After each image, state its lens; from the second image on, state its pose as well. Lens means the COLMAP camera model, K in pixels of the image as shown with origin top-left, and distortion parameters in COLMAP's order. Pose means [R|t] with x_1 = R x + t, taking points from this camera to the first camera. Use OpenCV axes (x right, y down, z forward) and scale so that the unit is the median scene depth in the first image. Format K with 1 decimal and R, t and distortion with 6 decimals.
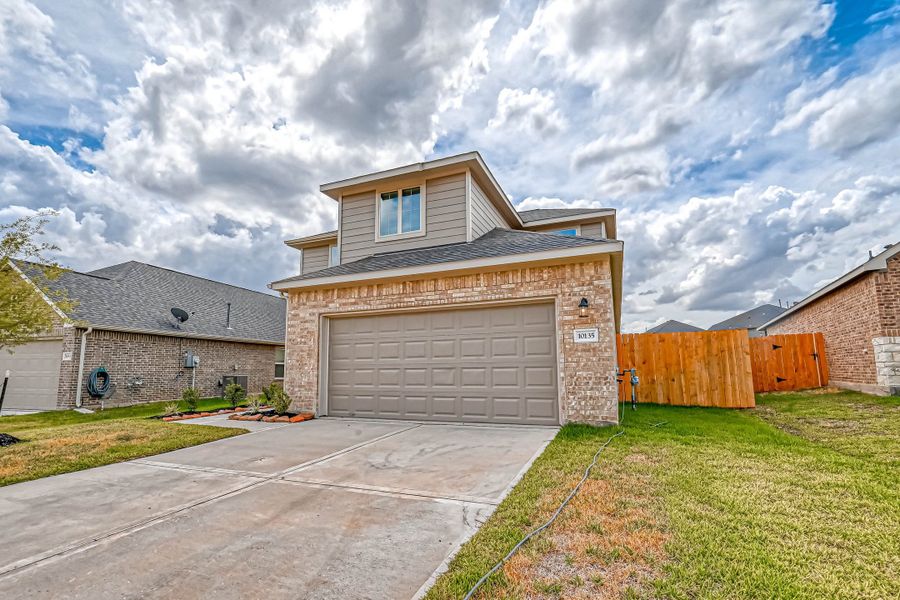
lens RADIAL K [[416.9, 0, 435.6], [0, 416.9, 316.3], [0, 0, 1]] dist [0.001317, -0.002608]
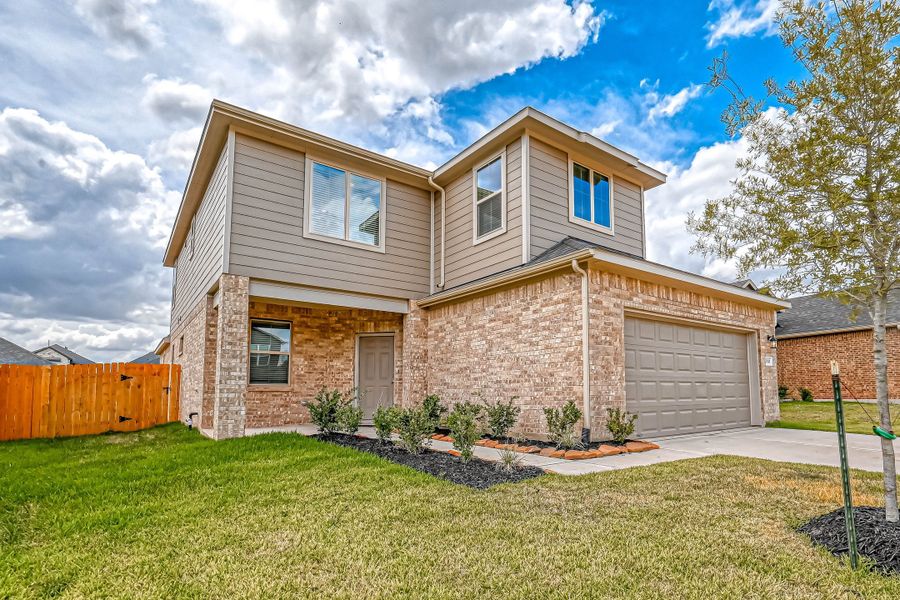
lens RADIAL K [[474.2, 0, 503.4], [0, 474.2, 351.7], [0, 0, 1]] dist [-0.003476, 0.000533]
pose [[0.467691, 0.081189, 0.880155, -1.201945], [-0.111719, 0.993216, -0.032253, 0.134463], [-0.876803, -0.083246, 0.473589, 0.825926]]
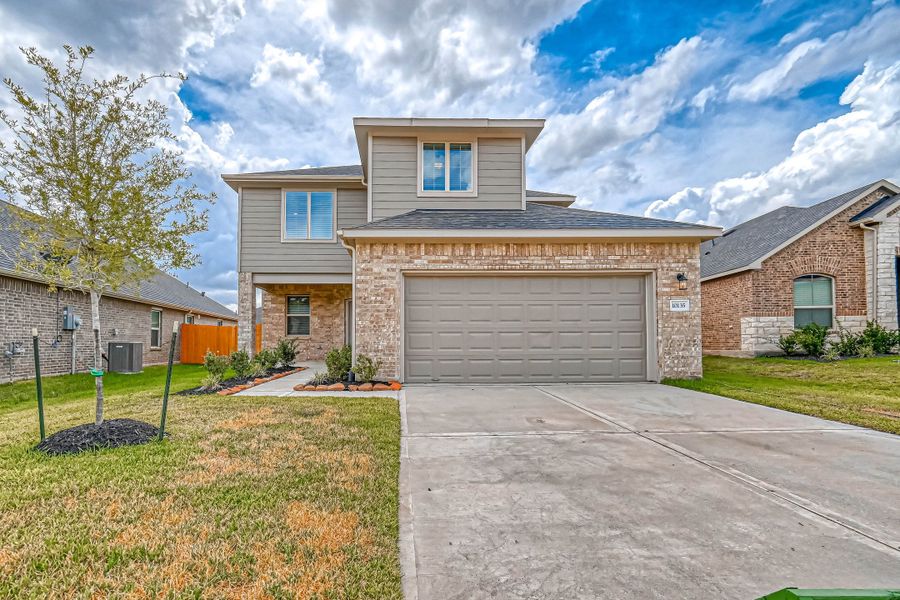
lens RADIAL K [[416.9, 0, 416.4], [0, 416.9, 323.3], [0, 0, 1]] dist [0.001317, -0.002608]
pose [[0.913977, 0.022157, 0.405160, -0.645129], [-0.057340, 0.995540, 0.074909, 0.041179], [-0.401693, -0.091697, 0.911172, 0.173762]]
